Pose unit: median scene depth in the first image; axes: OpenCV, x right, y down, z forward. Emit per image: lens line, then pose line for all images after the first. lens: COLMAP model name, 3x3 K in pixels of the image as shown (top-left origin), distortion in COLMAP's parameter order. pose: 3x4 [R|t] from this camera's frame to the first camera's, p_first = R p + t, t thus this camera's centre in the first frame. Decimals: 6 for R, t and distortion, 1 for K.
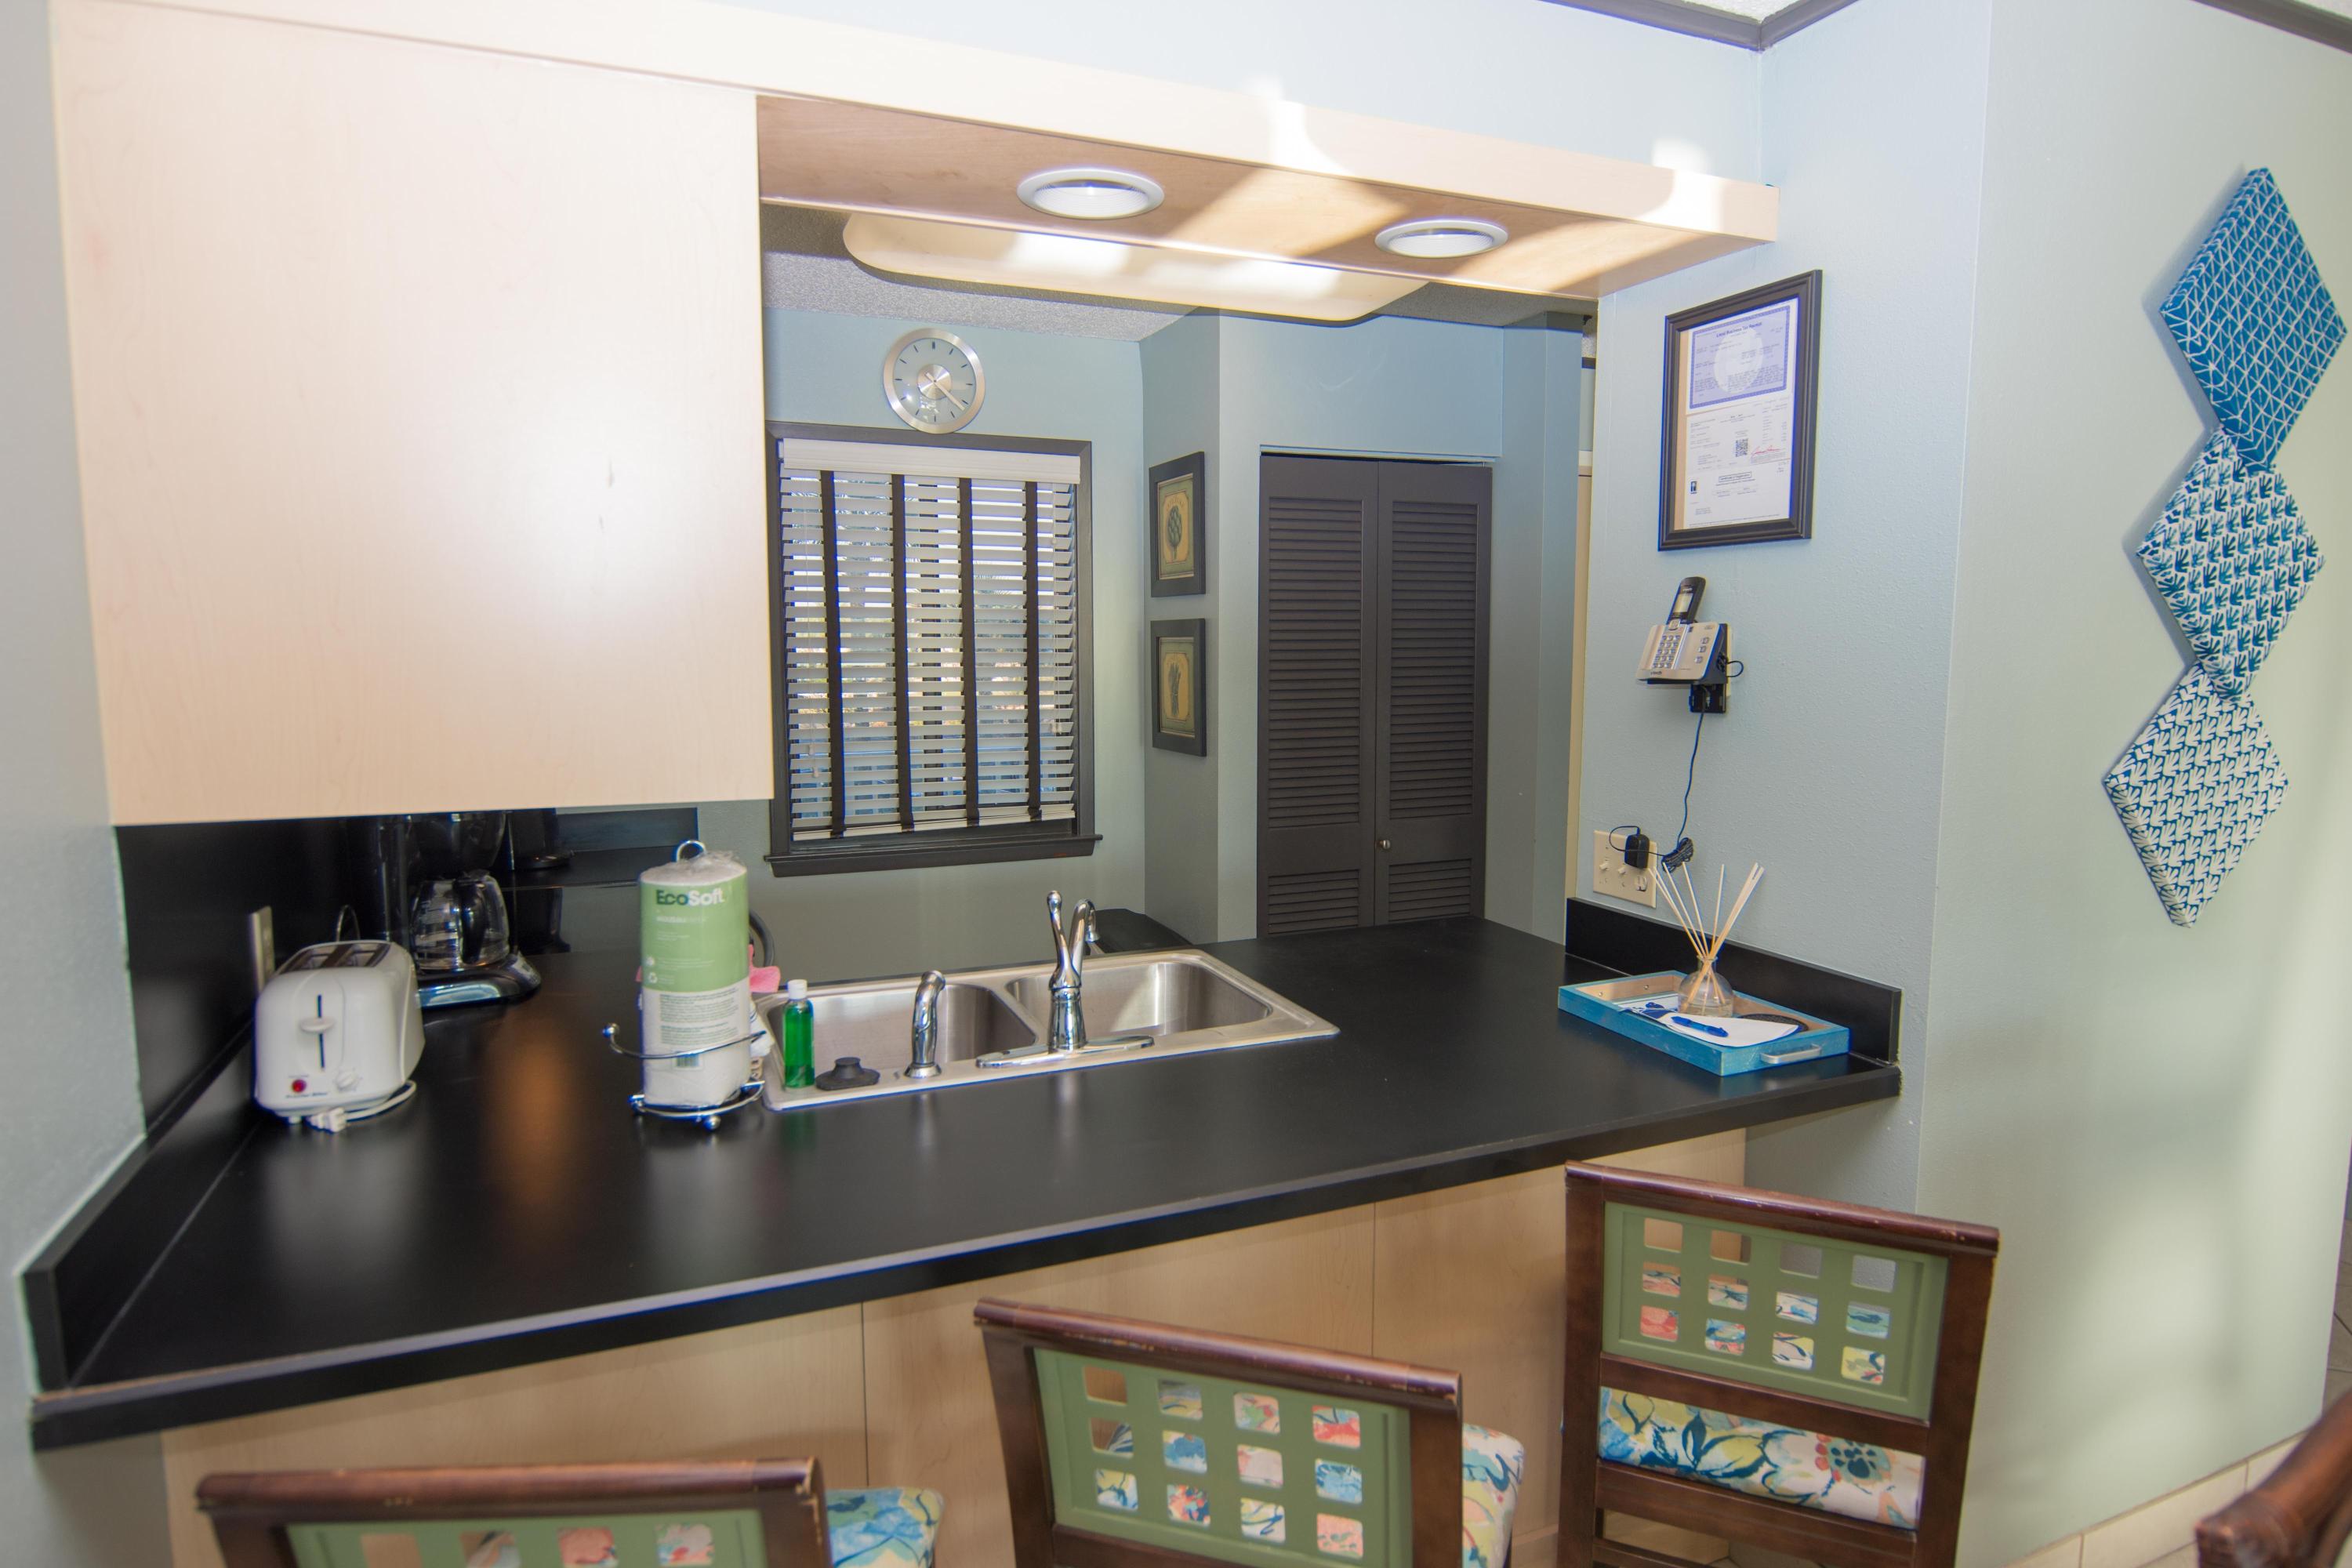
lens RADIAL K [[1319.8, 0, 1204.5], [0, 1319.8, 788.9], [0, 0, 1]] dist [0.003859, -0.019716]
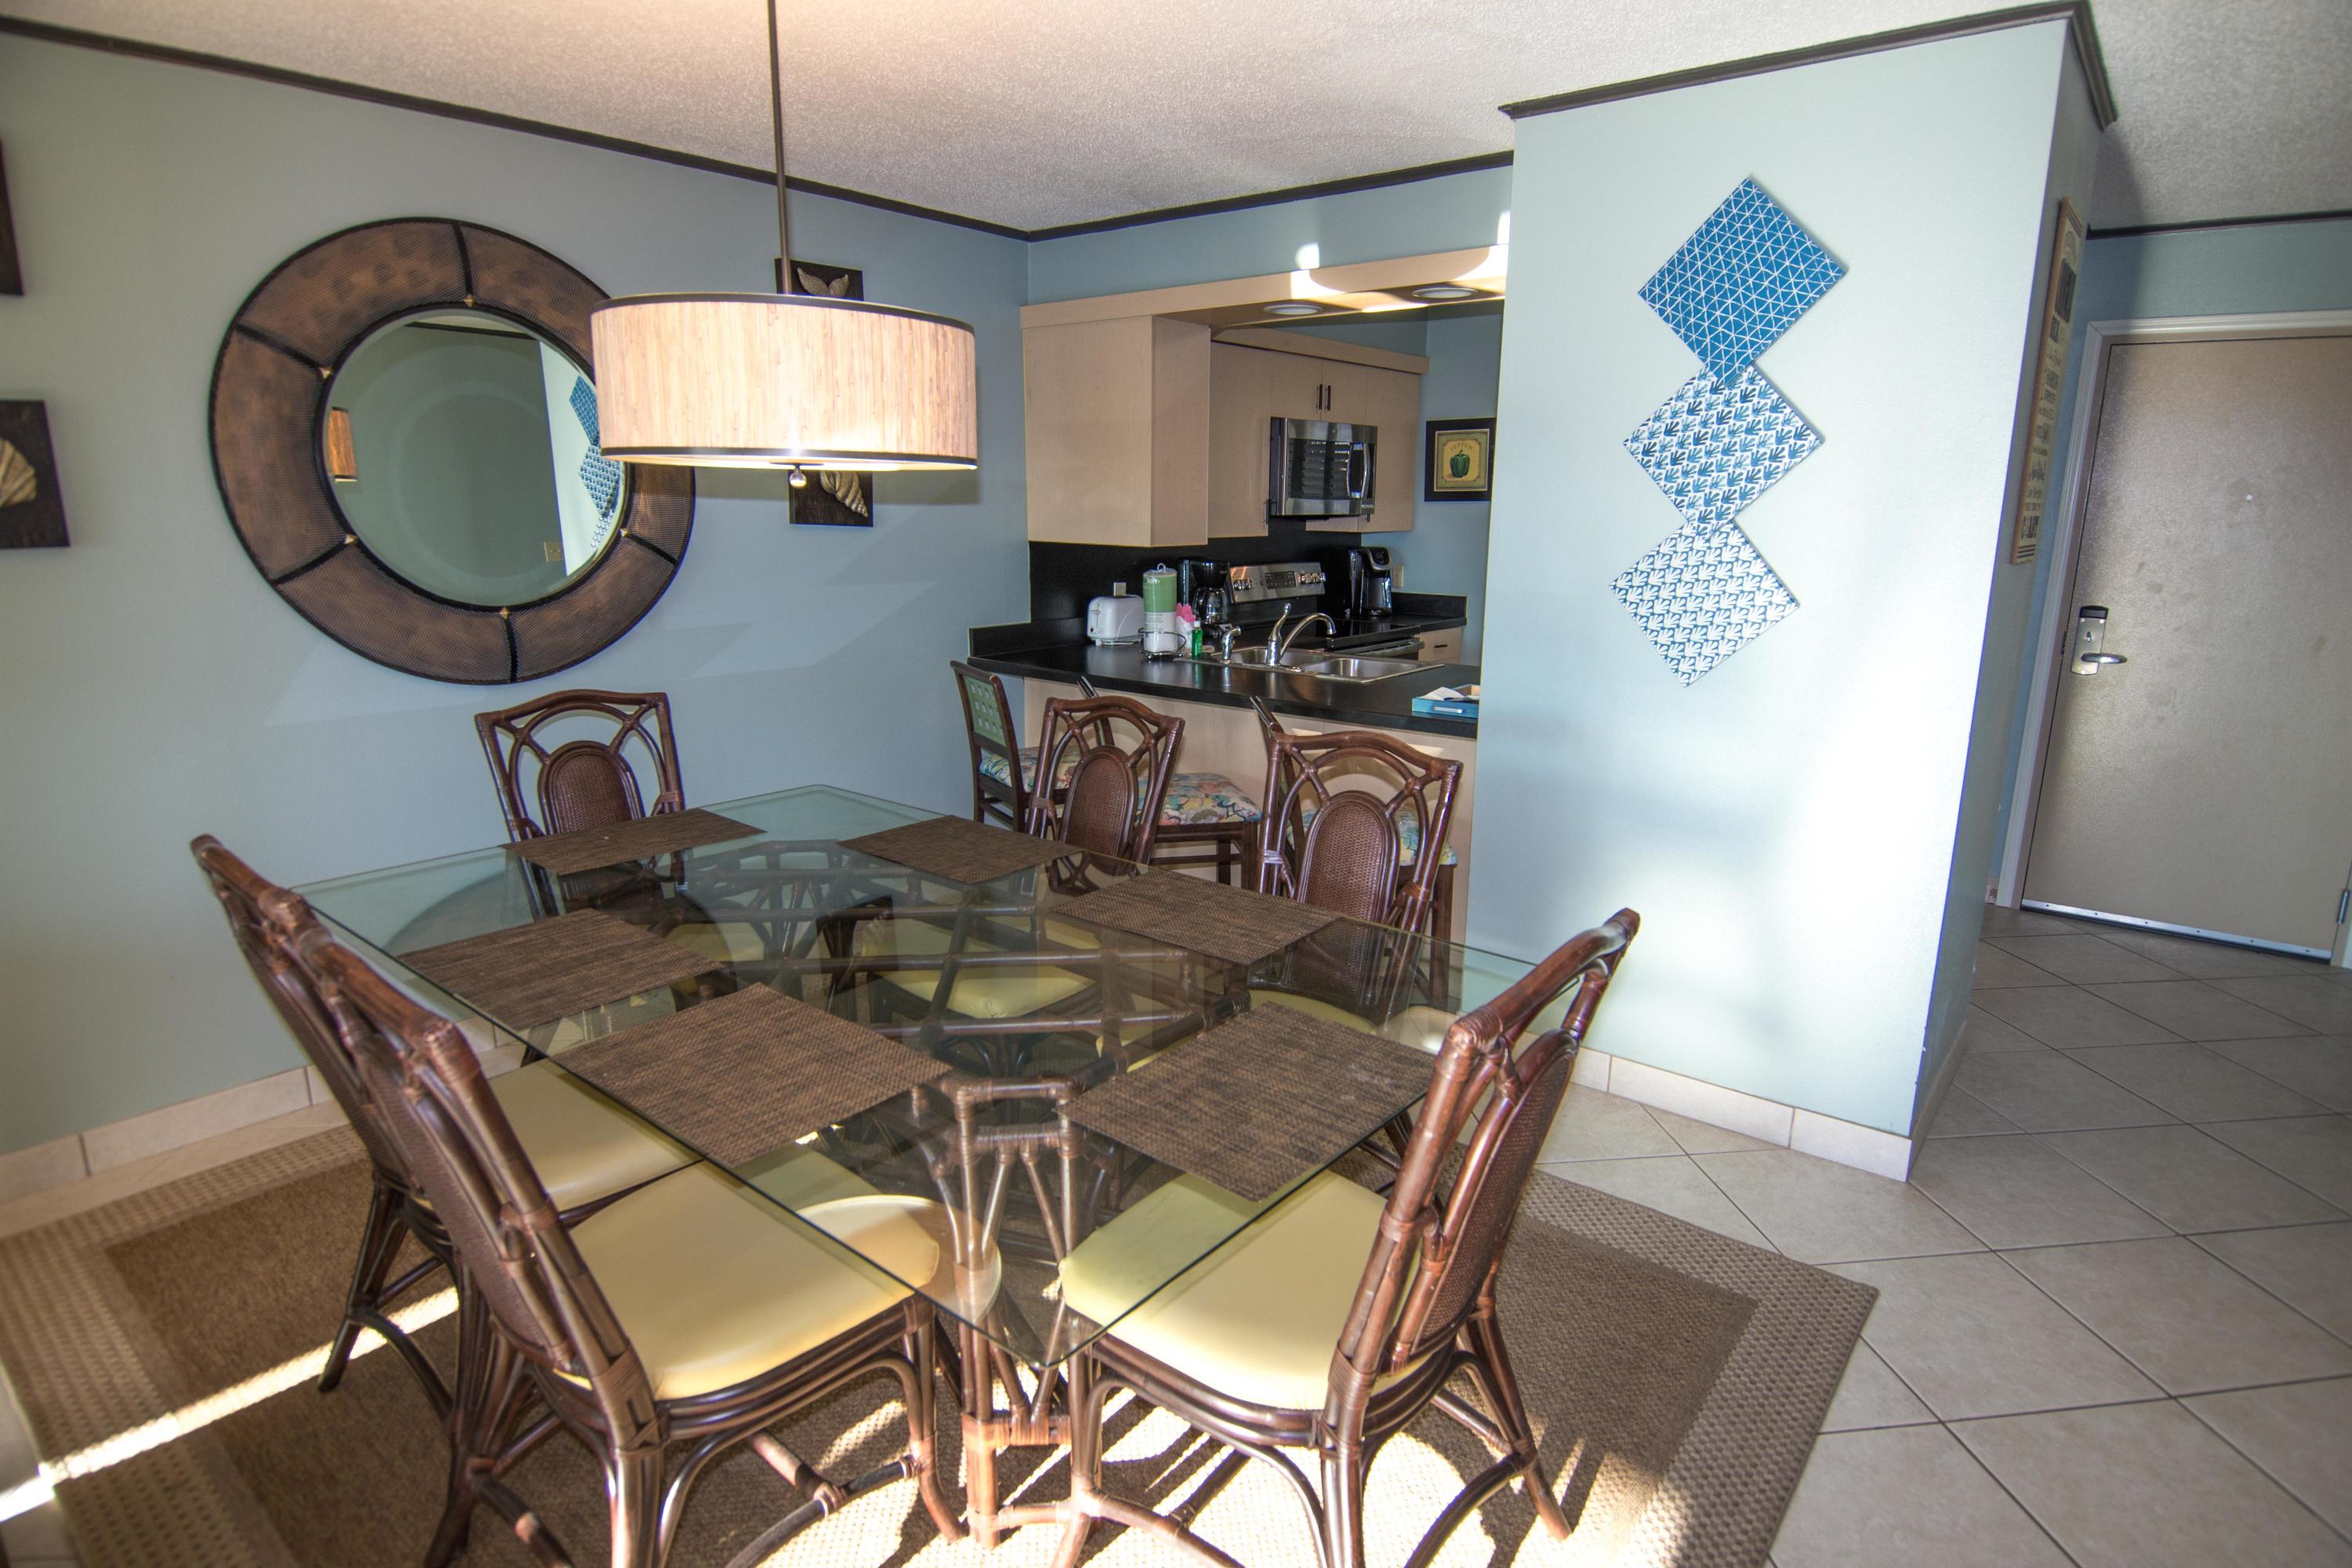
lens RADIAL K [[1240.5, 0, 1196.5], [0, 1240.5, 786.2], [0, 0, 1]] dist [-0.002793, -0.015056]
pose [[0.465345, 0.206020, -0.860819, 1.669180], [-0.113420, 0.978397, 0.172847, 0.029778], [0.877832, 0.017200, 0.478659, -0.198139]]
